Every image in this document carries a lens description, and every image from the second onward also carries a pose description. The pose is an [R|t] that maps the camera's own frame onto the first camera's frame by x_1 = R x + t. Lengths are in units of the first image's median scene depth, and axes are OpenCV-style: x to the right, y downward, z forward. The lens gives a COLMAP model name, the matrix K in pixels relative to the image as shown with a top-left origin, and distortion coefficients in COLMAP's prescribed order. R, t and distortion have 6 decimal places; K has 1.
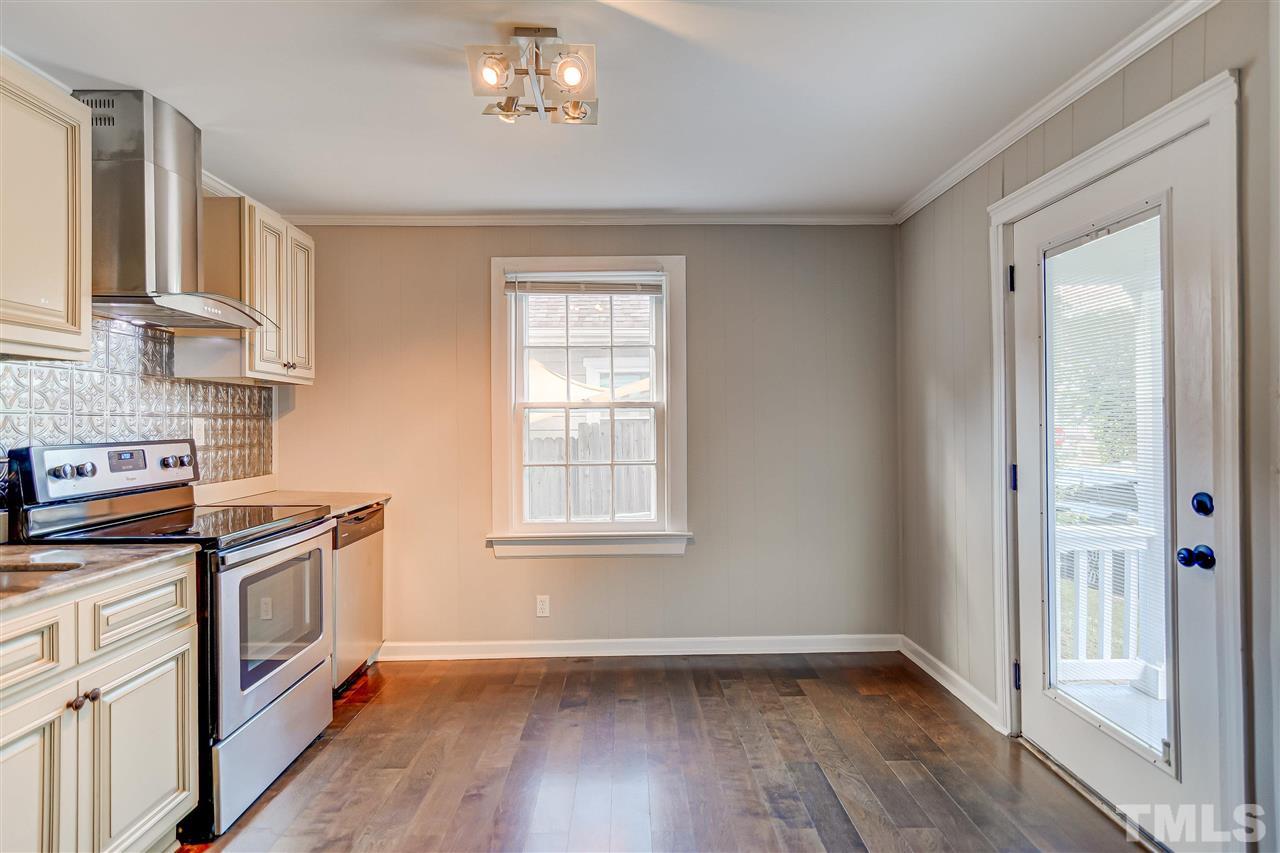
lens RADIAL K [[662.0, 0, 630.9], [0, 662.0, 420.2], [0, 0, 1]] dist [-0.013258, 0.004795]
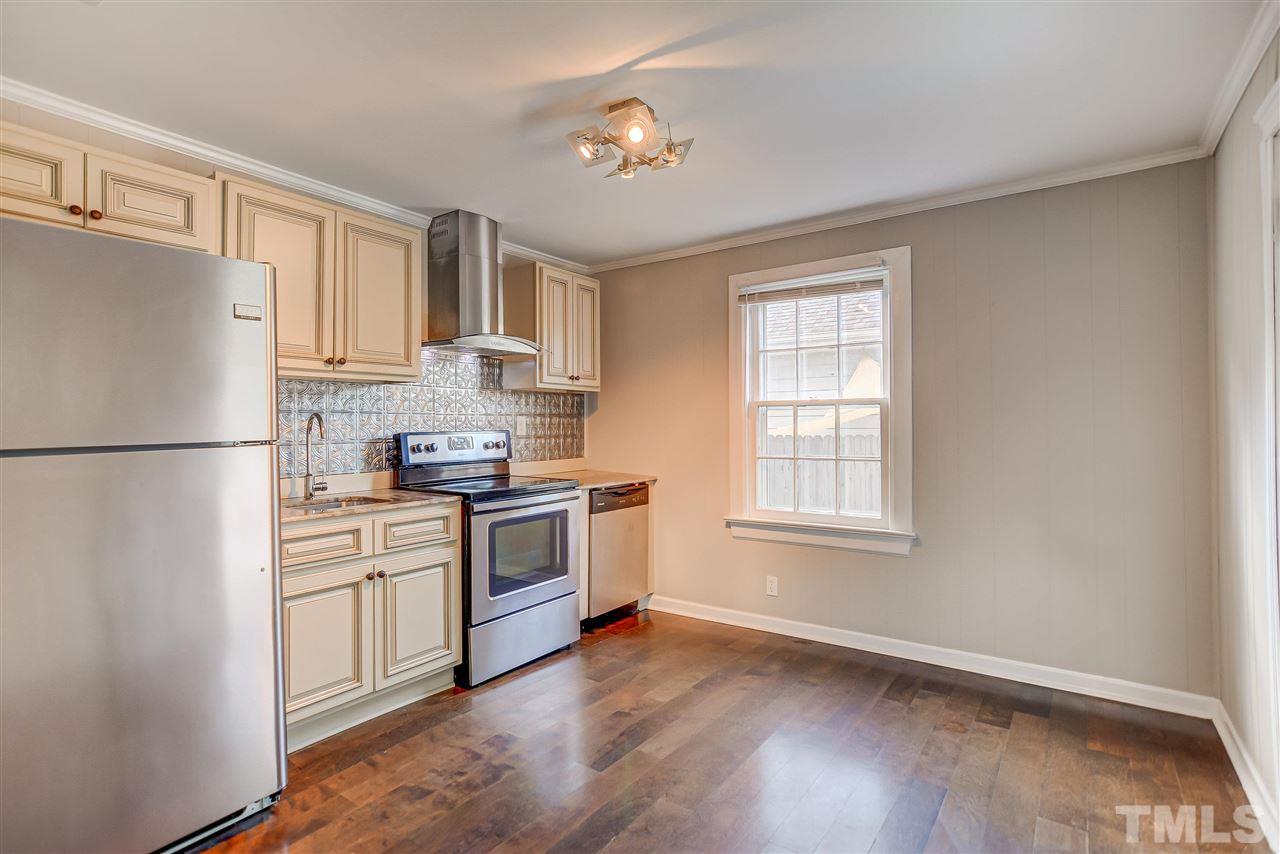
lens RADIAL K [[617.3, 0, 630.0], [0, 617.3, 421.4], [0, 0, 1]] dist [-0.009289, 0.003695]
pose [[0.798336, -0.000950, -0.602211, 0.350537], [0.002629, 0.999995, 0.001908, 0.005509], [0.602206, -0.003106, 0.798334, 0.045491]]
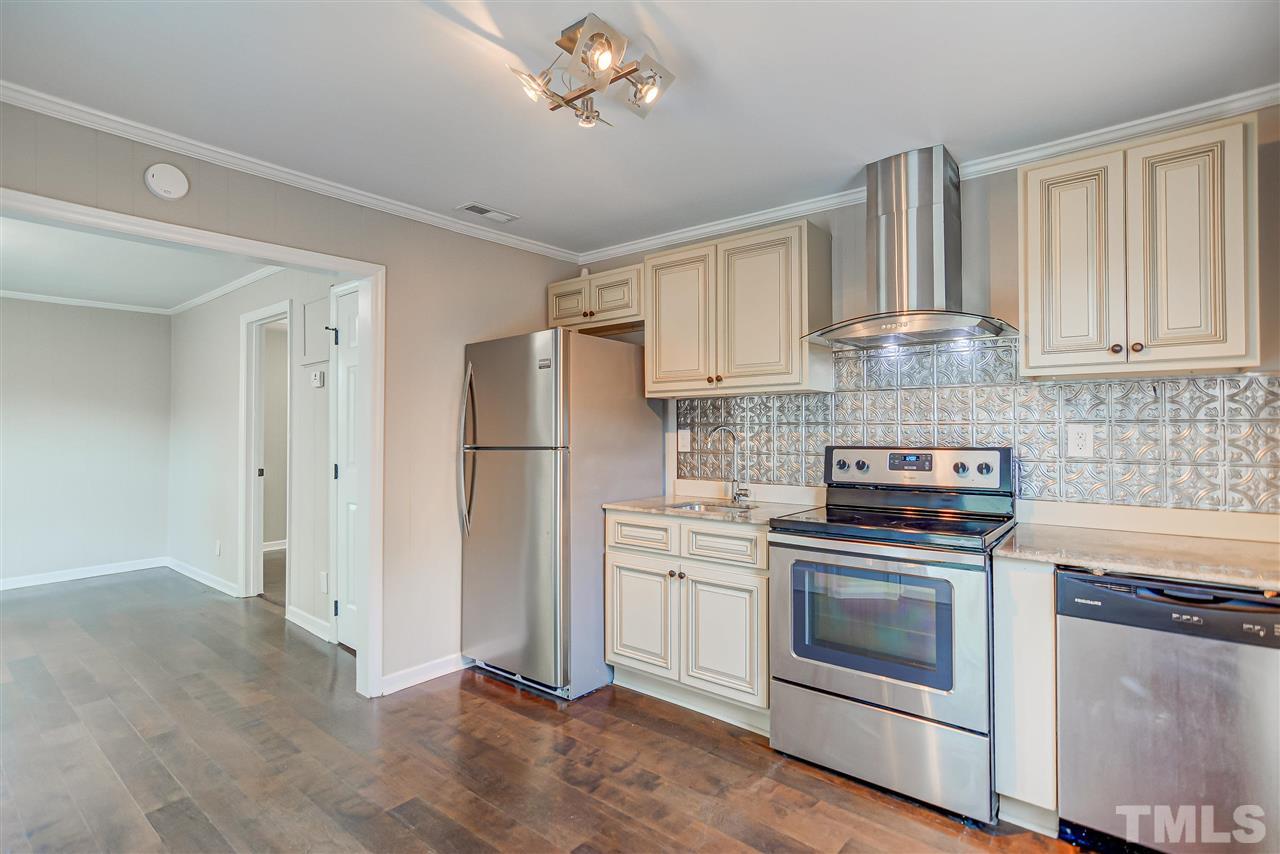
lens RADIAL K [[617.3, 0, 632.4], [0, 617.3, 423.5], [0, 0, 1]] dist [-0.009289, 0.003695]
pose [[-0.641285, -0.011986, -0.767209, 0.318649], [0.002956, 0.999832, -0.018092, 0.007627], [0.767297, -0.013870, -0.641142, 1.021314]]
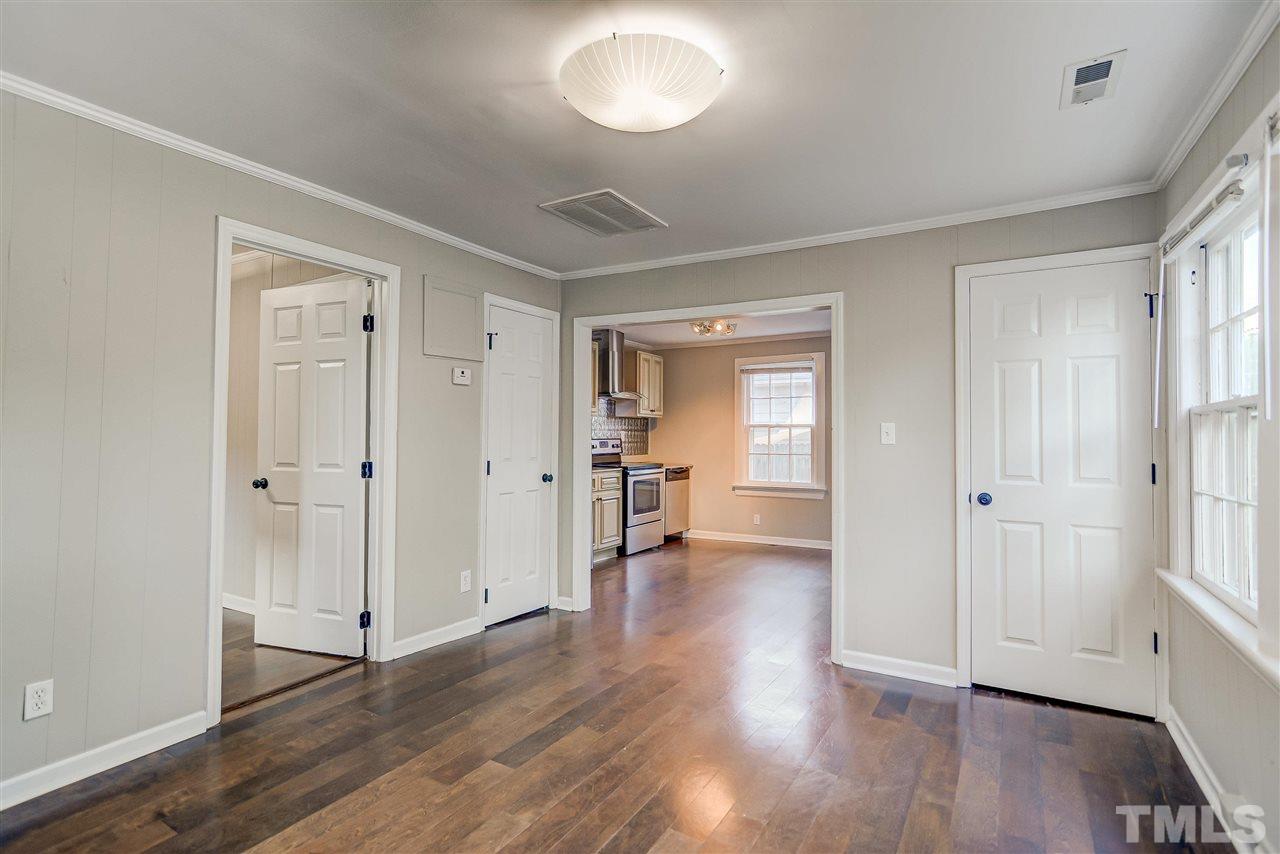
lens RADIAL K [[617.3, 0, 630.1], [0, 617.3, 424.6], [0, 0, 1]] dist [-0.009289, 0.003695]
pose [[0.844062, -0.000488, -0.536246, 0.702074], [-0.007223, 0.999899, -0.012279, 0.001094], [0.536197, 0.014238, 0.843972, -1.082769]]
